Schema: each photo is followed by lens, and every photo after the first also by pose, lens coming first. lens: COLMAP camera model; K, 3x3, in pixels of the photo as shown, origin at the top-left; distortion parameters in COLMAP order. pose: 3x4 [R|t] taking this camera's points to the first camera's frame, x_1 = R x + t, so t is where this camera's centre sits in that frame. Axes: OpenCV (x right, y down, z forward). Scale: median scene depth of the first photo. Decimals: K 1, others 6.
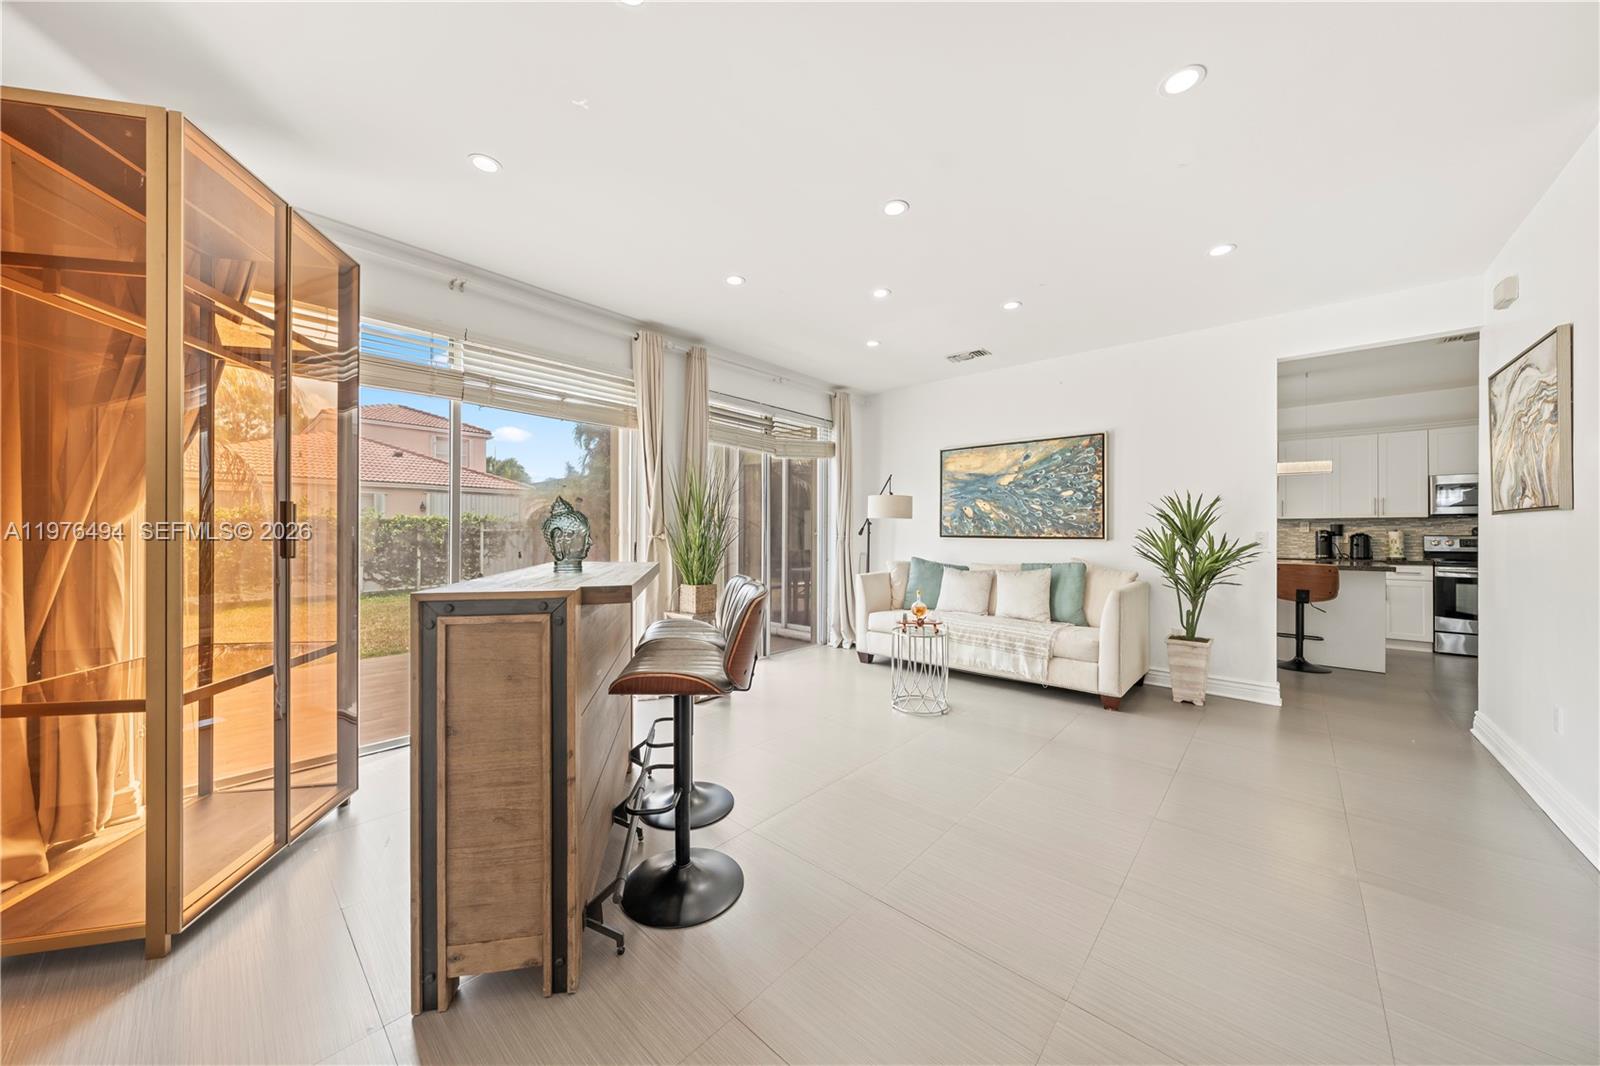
lens RADIAL K [[542.9, 0, 801.8], [0, 542.9, 533.7], [0, 0, 1]] dist [-0.006657, 0.001116]
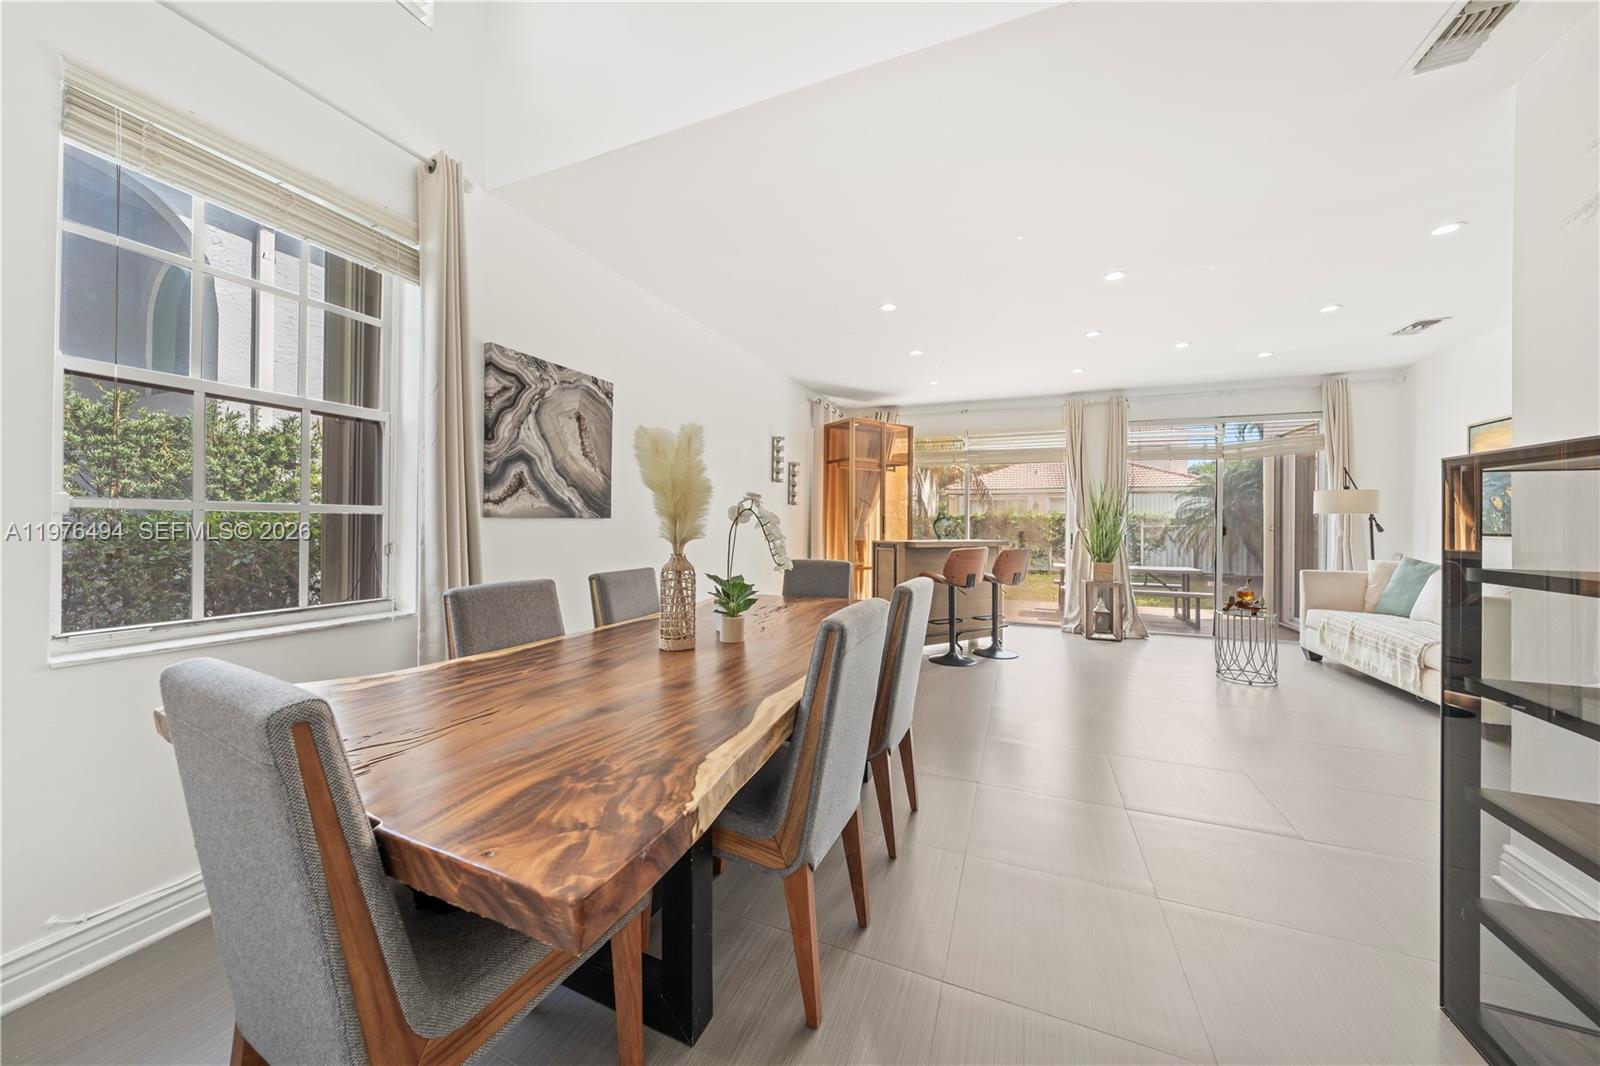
lens RADIAL K [[542.9, 0, 799.9], [0, 542.9, 526.9], [0, 0, 1]] dist [-0.006657, 0.001116]
pose [[0.349921, 0.004788, -0.936767, 0.721125], [-0.010517, 0.999944, 0.001182, 0.003907], [0.936720, 0.009439, 0.349952, -0.218716]]
